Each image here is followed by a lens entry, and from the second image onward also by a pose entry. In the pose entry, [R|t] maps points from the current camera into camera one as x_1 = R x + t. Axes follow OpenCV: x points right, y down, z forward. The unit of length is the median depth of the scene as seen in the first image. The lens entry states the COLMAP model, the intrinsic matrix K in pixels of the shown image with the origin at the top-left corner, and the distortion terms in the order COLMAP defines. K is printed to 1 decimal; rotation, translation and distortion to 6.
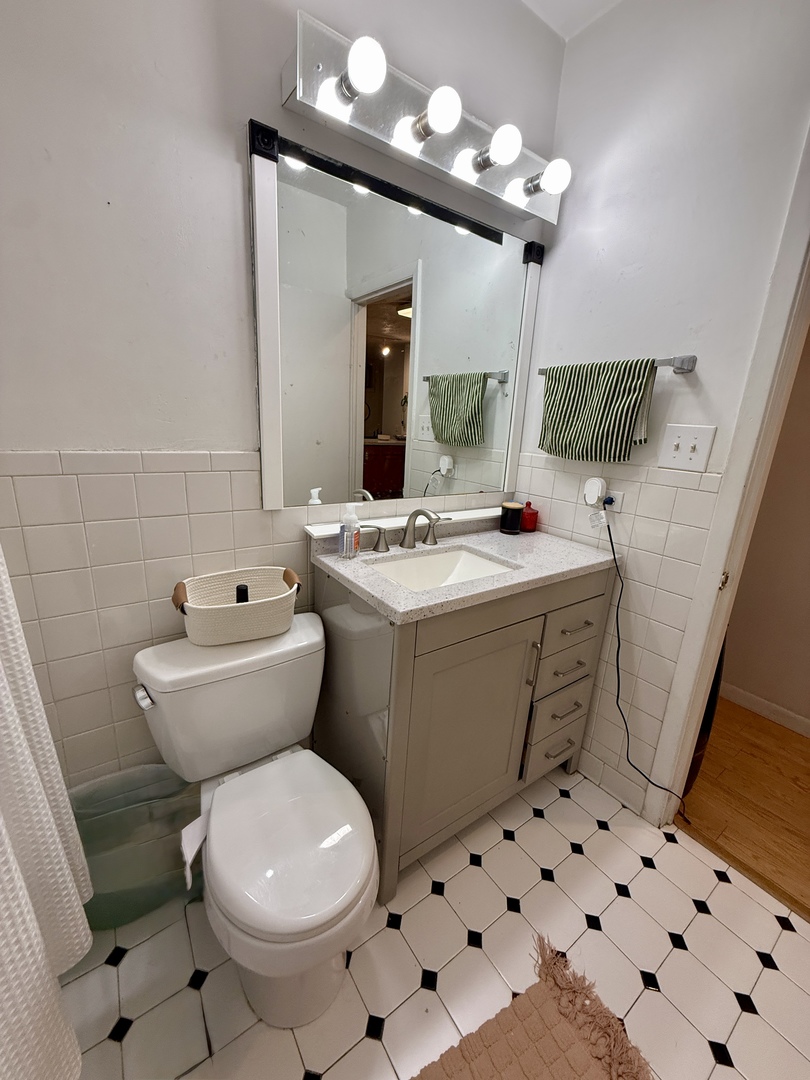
lens RADIAL K [[429.8, 0, 407.4], [0, 429.8, 542.0], [0, 0, 1]] dist [-0.001217, -0.000042]
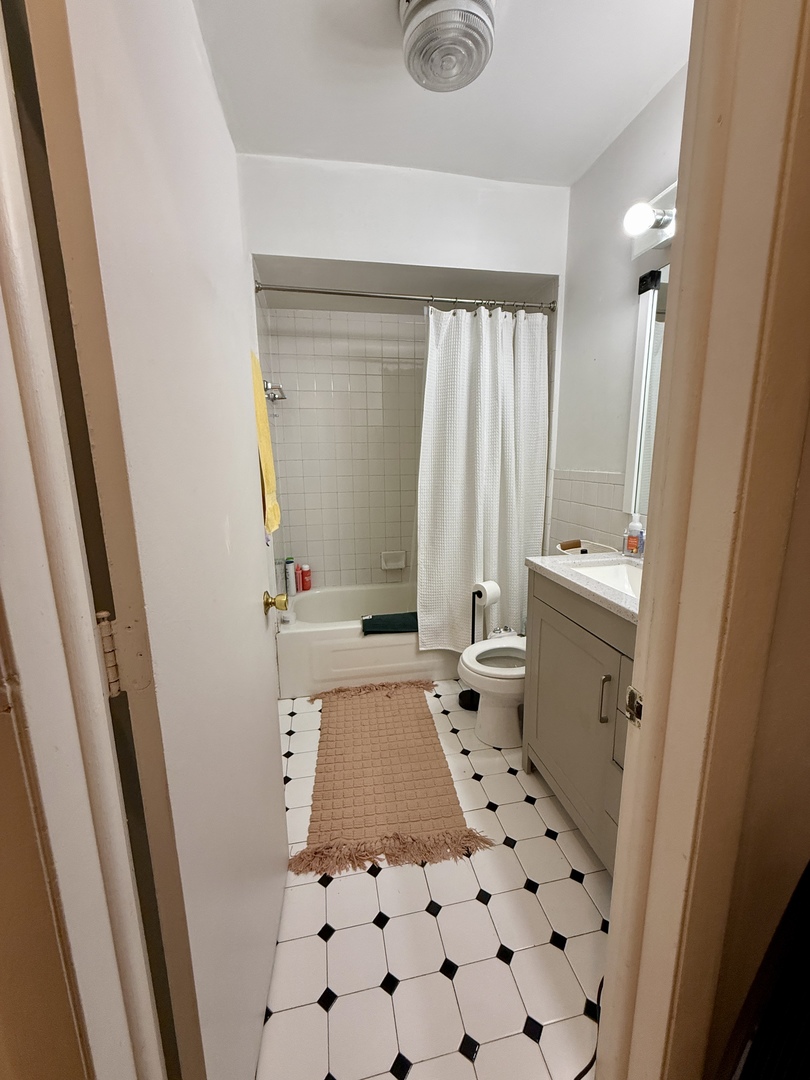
lens RADIAL K [[429.8, 0, 406.7], [0, 429.8, 536.6], [0, 0, 1]] dist [-0.001217, -0.000042]
pose [[-0.406307, 0.129389, -0.904529, 1.414715], [-0.254861, 0.934589, 0.248170, -0.182718], [0.877474, 0.331363, -0.346754, 0.935003]]
